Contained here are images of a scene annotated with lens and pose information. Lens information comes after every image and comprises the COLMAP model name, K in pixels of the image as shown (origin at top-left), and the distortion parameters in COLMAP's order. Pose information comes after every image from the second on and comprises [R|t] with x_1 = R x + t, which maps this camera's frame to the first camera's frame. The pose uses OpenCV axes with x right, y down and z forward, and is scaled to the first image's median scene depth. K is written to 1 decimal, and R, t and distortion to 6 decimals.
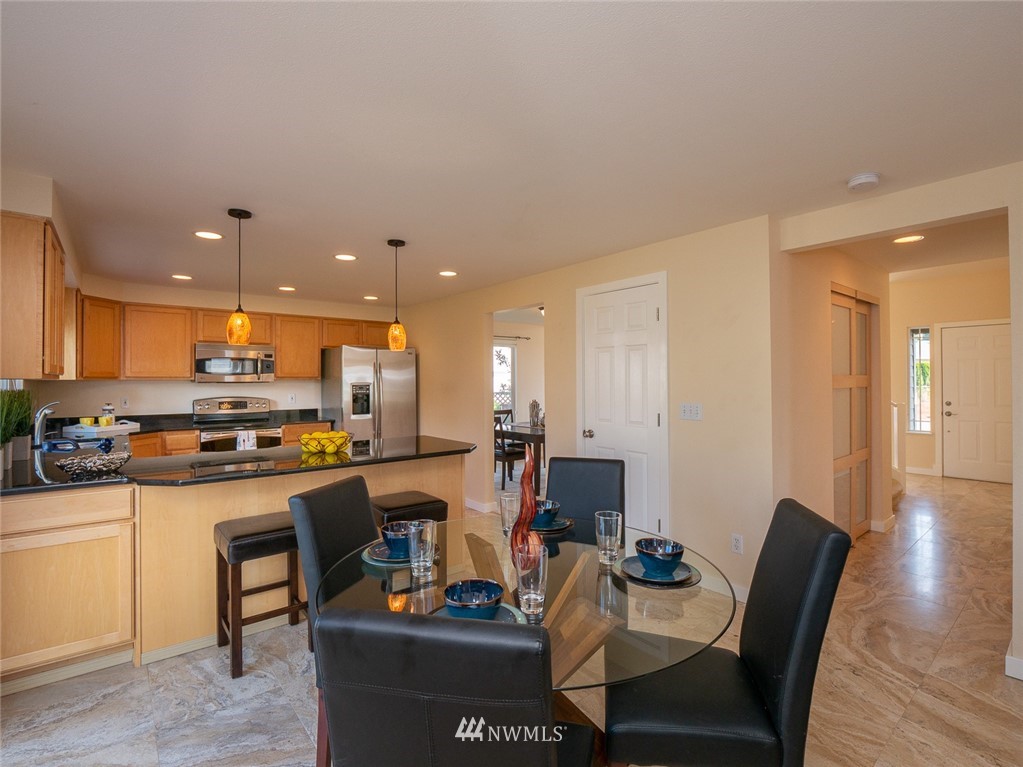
lens RADIAL K [[490.1, 0, 513.0], [0, 490.1, 381.9], [0, 0, 1]] dist [-0.018995, -0.000559]
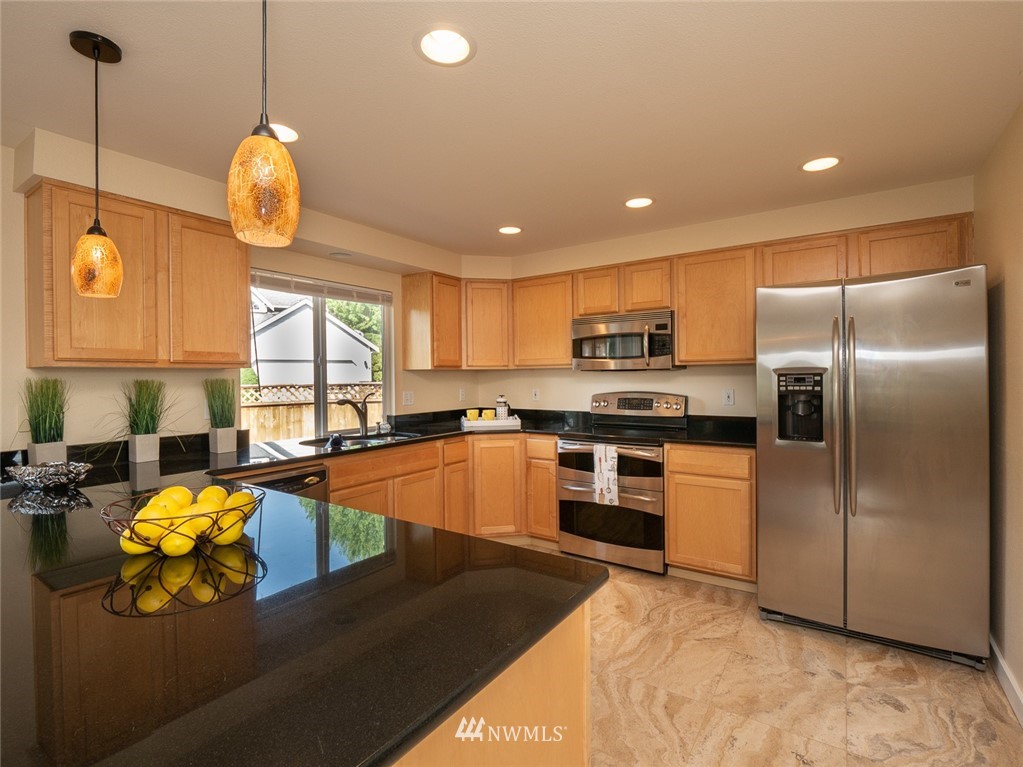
lens RADIAL K [[490.1, 0, 512.5], [0, 490.1, 384.9], [0, 0, 1]] dist [-0.018995, -0.000559]
pose [[0.282376, 0.015165, -0.959184, 0.038339], [0.006594, 0.999821, 0.017749, 0.008266], [0.959281, -0.011337, 0.282225, 0.665547]]
